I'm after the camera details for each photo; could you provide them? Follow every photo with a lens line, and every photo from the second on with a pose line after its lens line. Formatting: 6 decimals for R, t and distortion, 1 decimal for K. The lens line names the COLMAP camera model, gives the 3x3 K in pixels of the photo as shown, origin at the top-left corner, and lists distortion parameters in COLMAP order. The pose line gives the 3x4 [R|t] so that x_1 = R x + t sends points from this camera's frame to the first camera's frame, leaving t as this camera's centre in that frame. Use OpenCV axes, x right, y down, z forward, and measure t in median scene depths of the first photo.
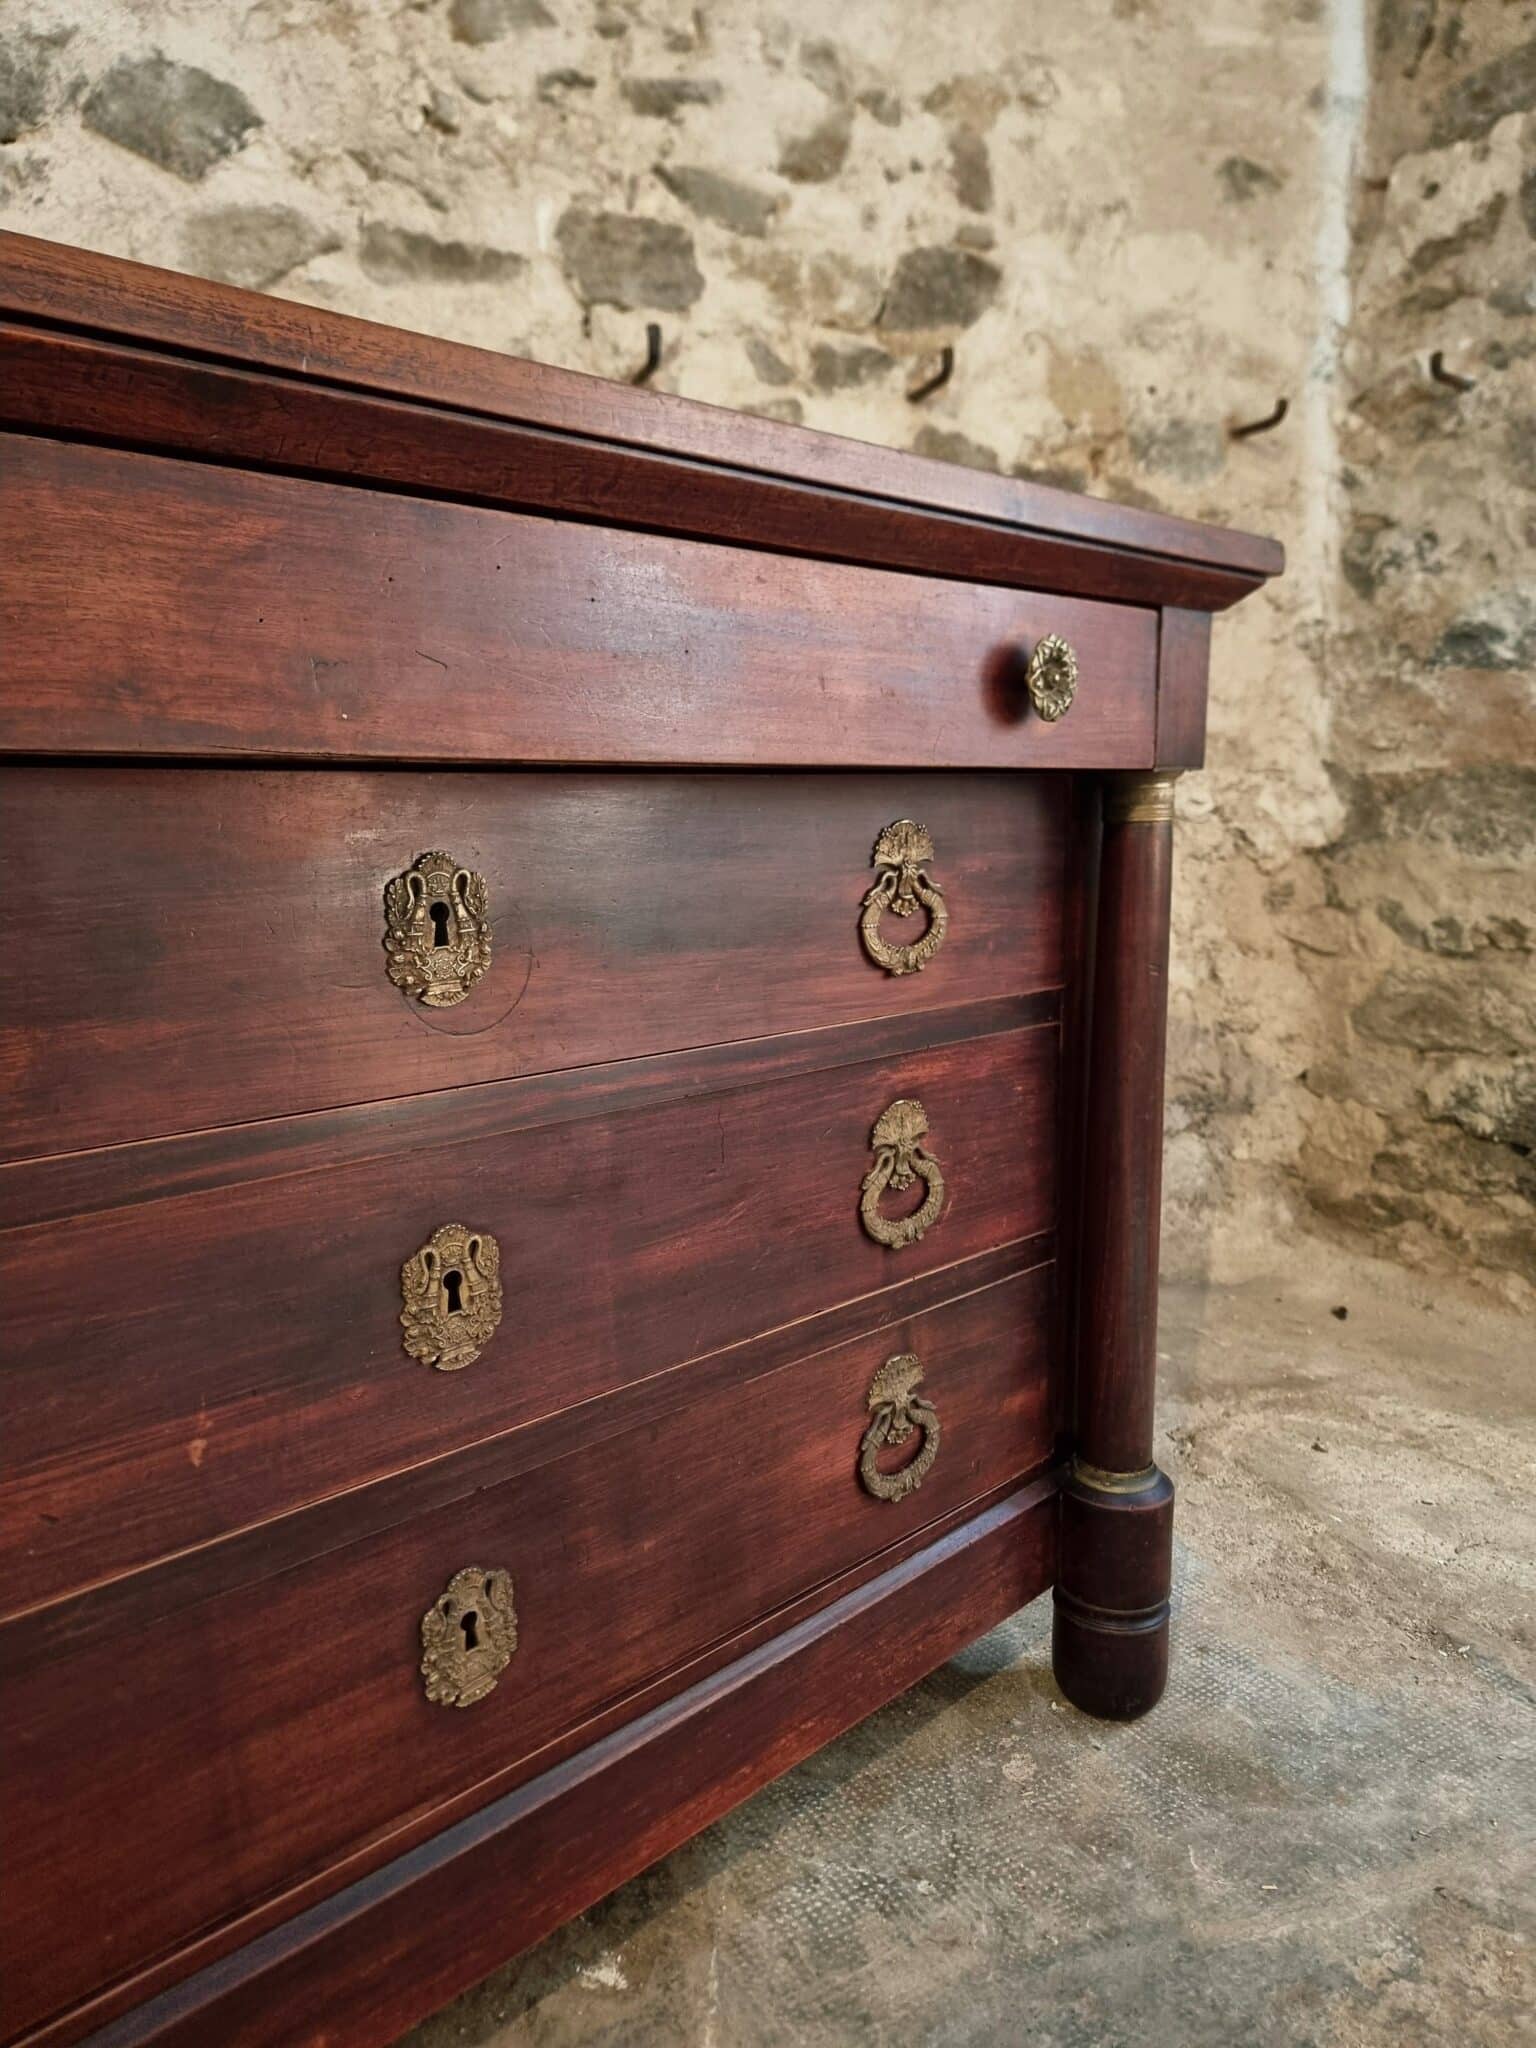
lens RADIAL K [[1437.1, 0, 749.9], [0, 1437.1, 1031.4], [0, 0, 1]] dist [0.052759, -0.055898]
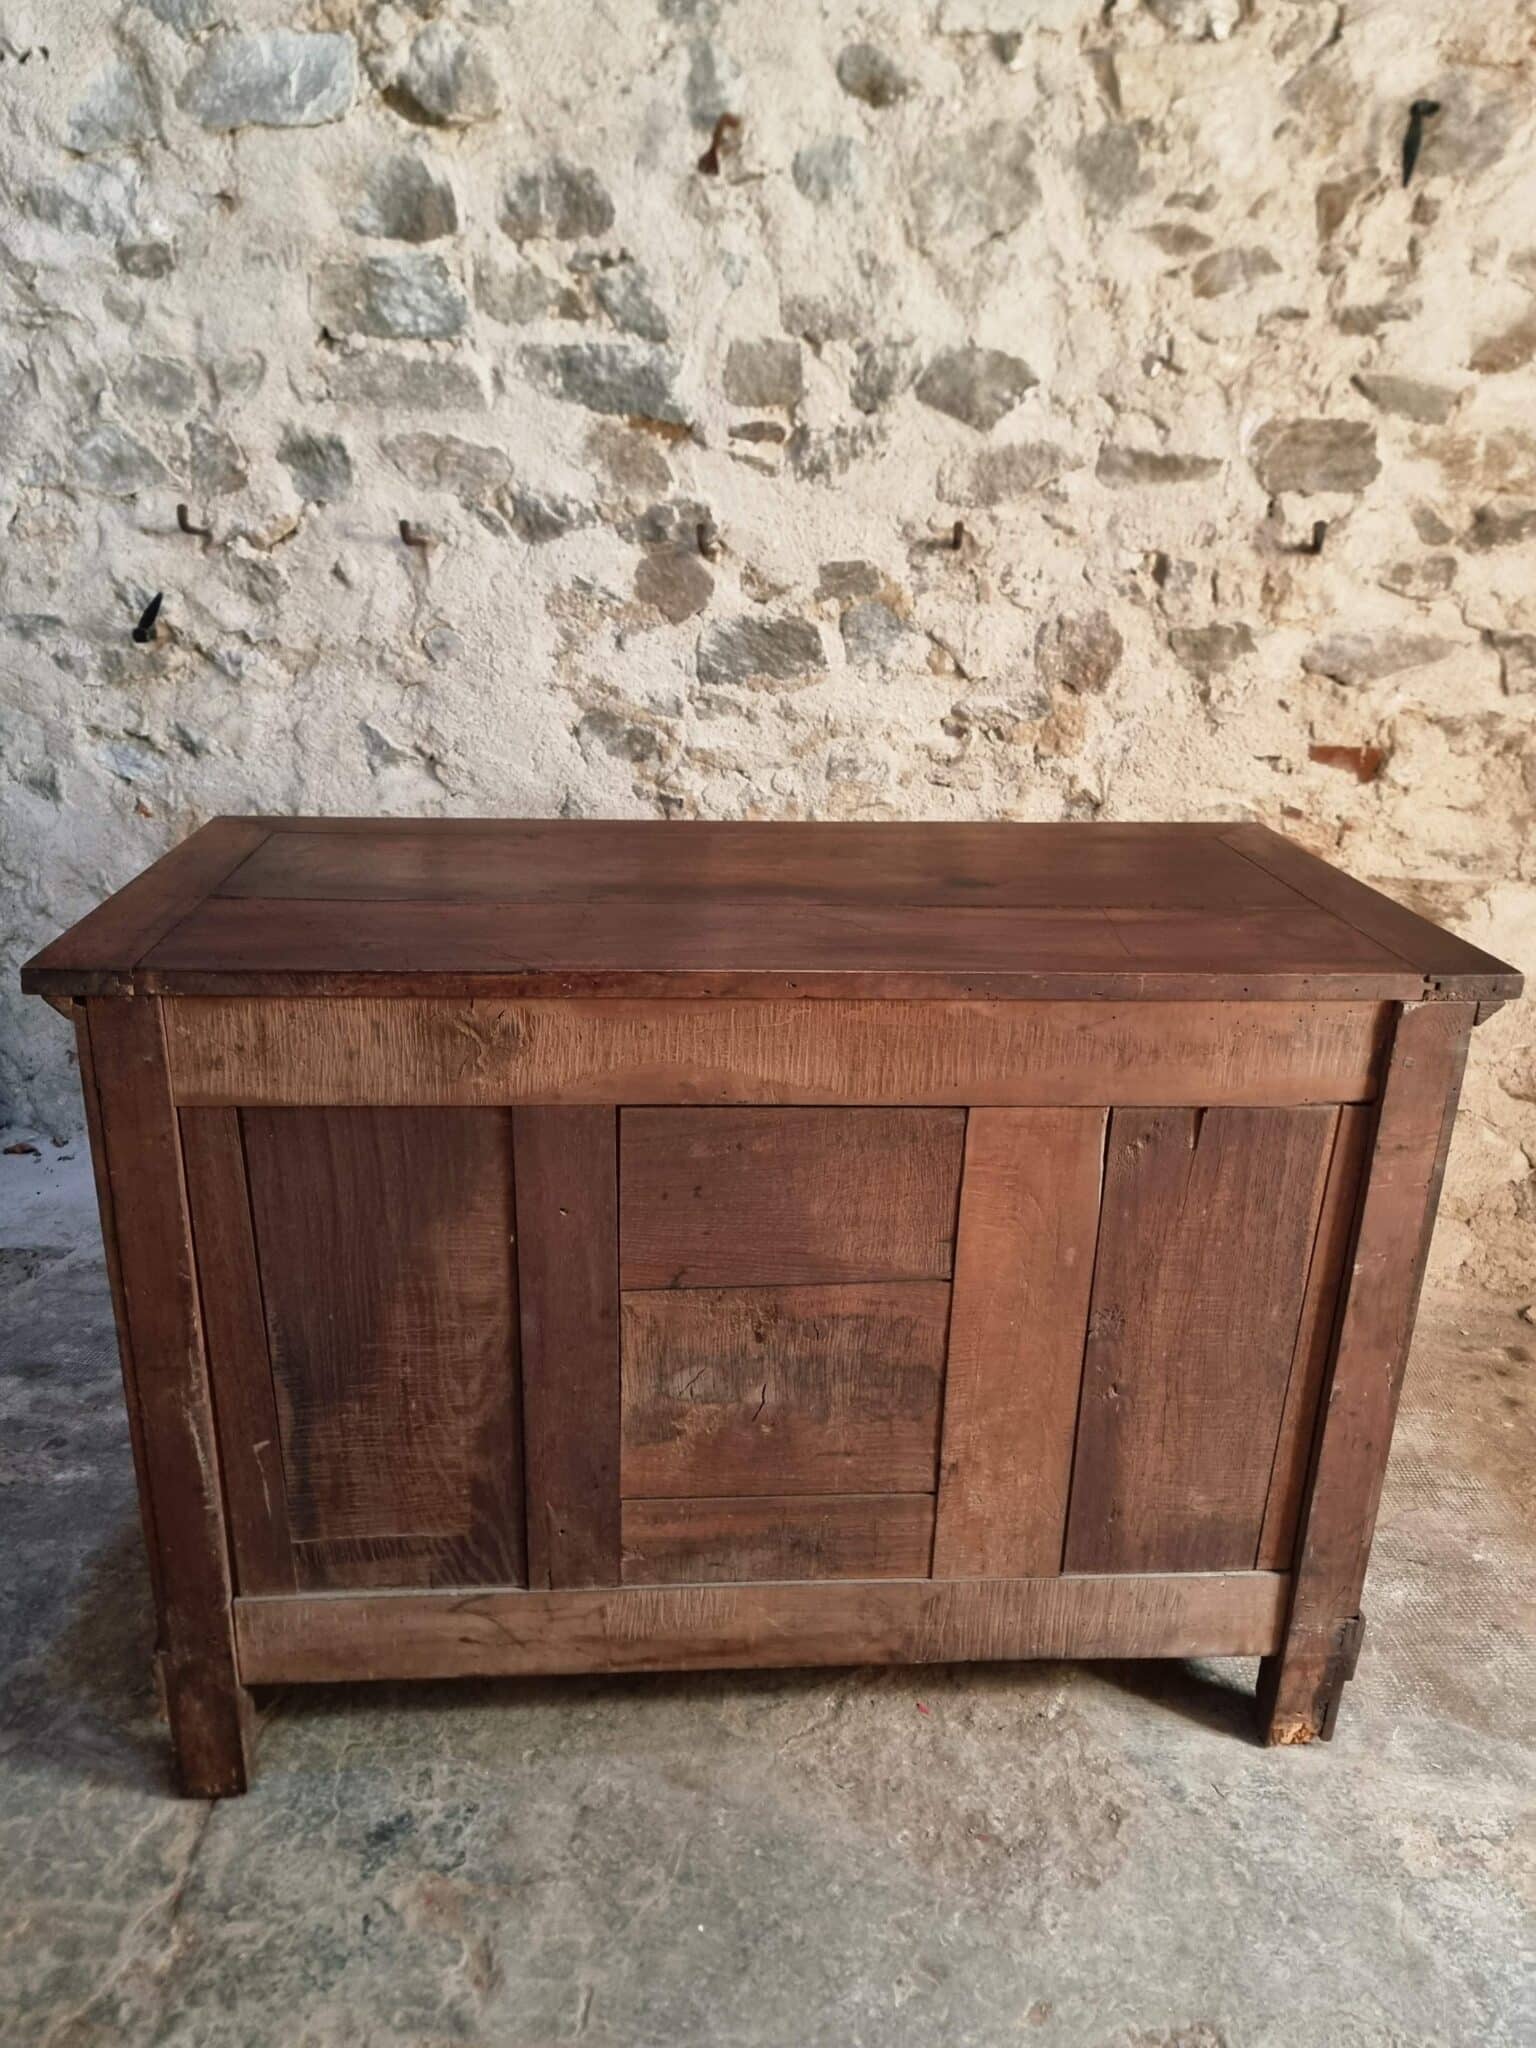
lens RADIAL K [[1473.2, 0, 734.6], [0, 1473.2, 1027.2], [0, 0, 1]] dist [0.059495, -0.058403]
pose [[0.864024, 0.188027, -0.467020, 0.174263], [-0.106319, 0.974865, 0.195792, -0.251954], [0.492096, -0.119516, 0.862298, -0.397285]]
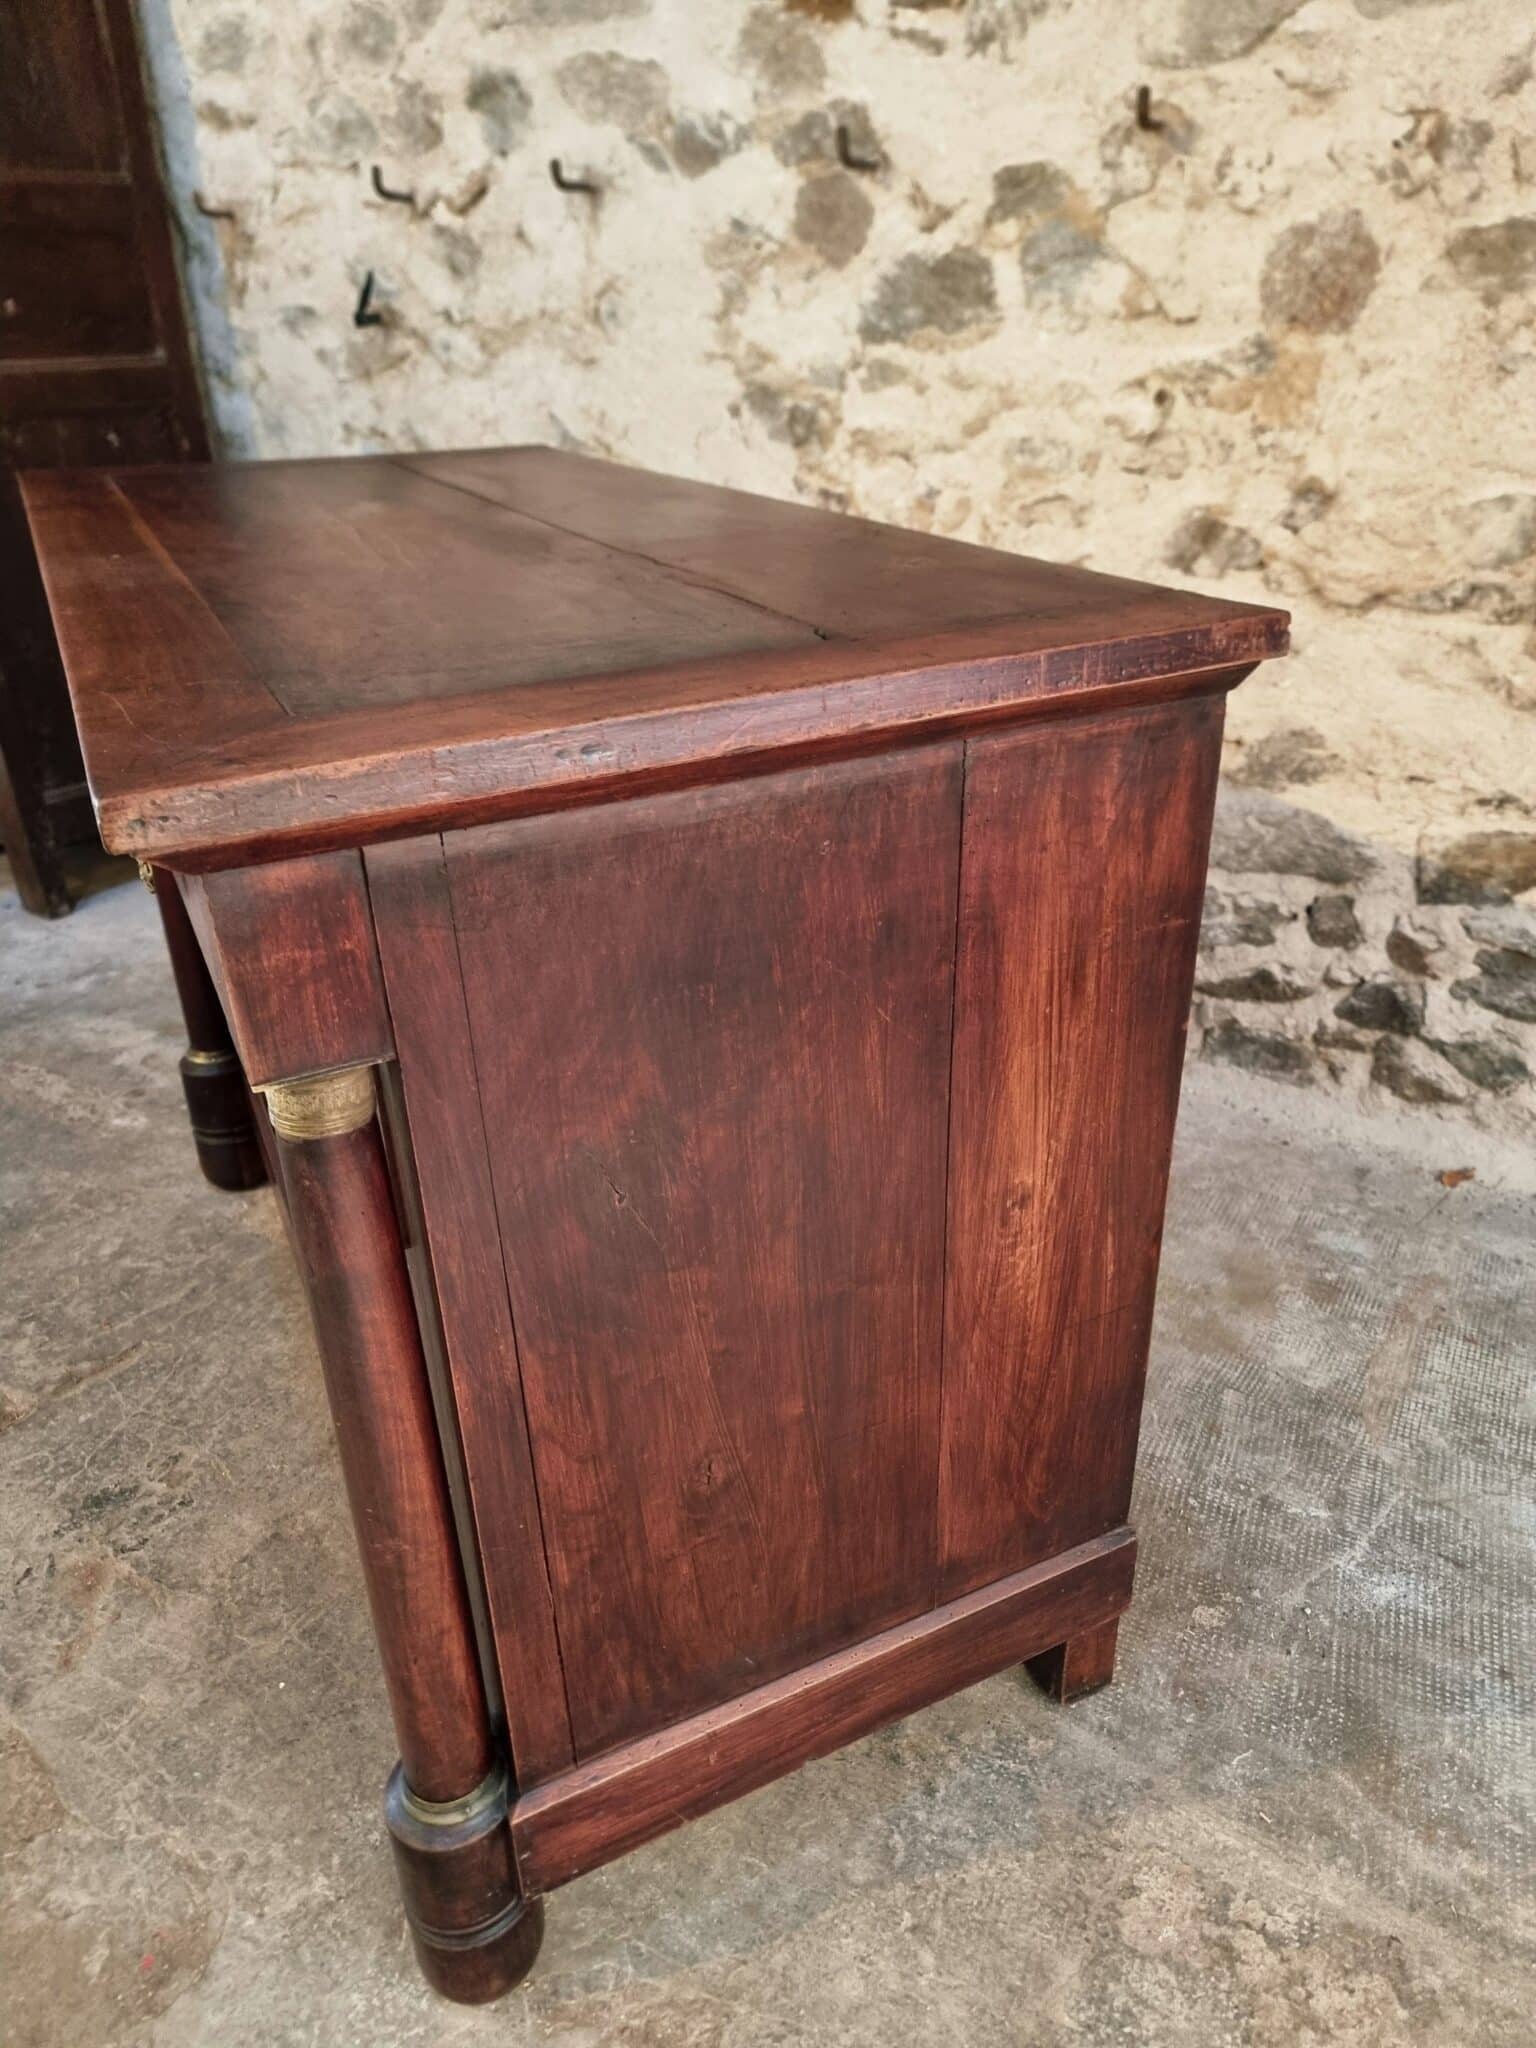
lens RADIAL K [[1440.9, 0, 765.3], [0, 1440.9, 1025.3], [0, 0, 1]] dist [0.047103, -0.049502]
pose [[0.581162, 0.362557, -0.728562, 0.419834], [-0.109916, 0.922040, 0.371161, -0.212899], [0.806330, -0.135624, 0.575706, 0.057264]]
